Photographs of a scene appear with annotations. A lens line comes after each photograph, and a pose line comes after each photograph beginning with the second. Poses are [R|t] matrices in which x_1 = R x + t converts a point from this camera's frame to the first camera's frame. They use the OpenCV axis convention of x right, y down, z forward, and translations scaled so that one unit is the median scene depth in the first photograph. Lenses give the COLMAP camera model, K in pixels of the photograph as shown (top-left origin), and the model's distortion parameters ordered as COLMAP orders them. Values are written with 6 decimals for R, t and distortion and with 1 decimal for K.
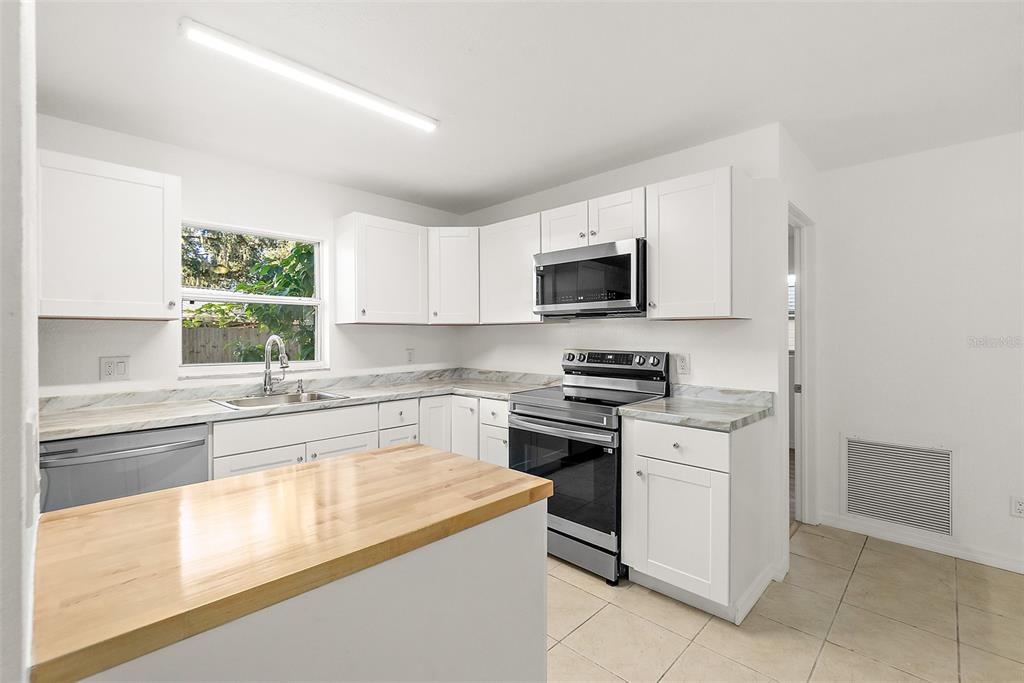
lens RADIAL K [[454.5, 0, 500.5], [0, 454.5, 336.8], [0, 0, 1]] dist [0.002027, 0.000330]
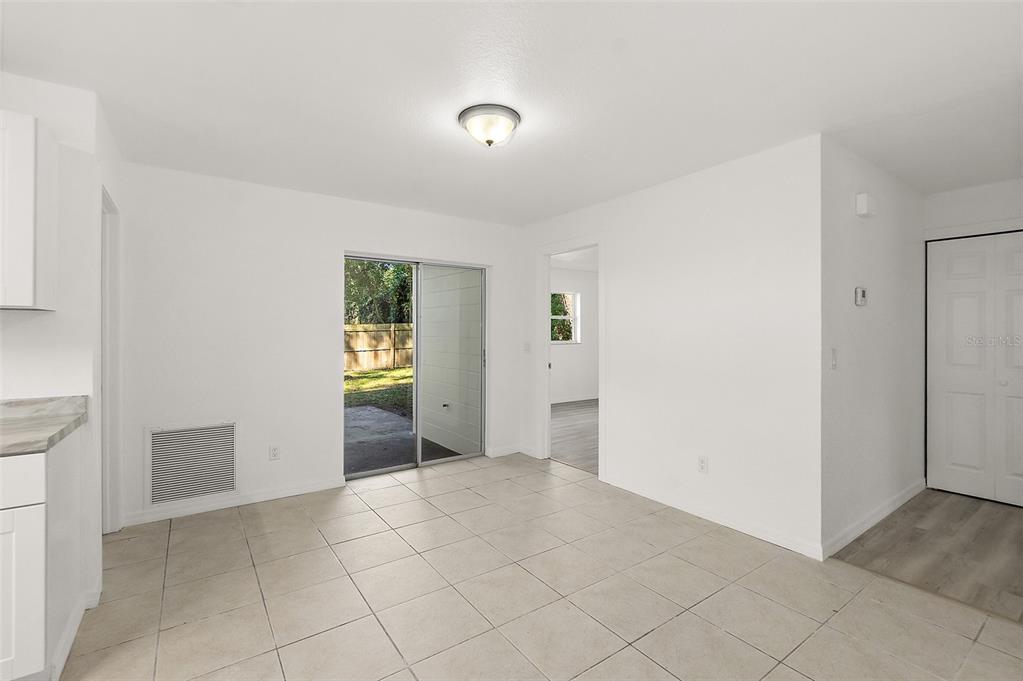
lens RADIAL K [[445.0, 0, 509.2], [0, 445.0, 329.3], [0, 0, 1]] dist [0.000415, 0.000172]
pose [[0.170364, 0.006321, 0.985361, -0.094042], [0.000038, 0.999979, -0.006421, -0.000181], [-0.985381, 0.001132, 0.170360, 0.041928]]
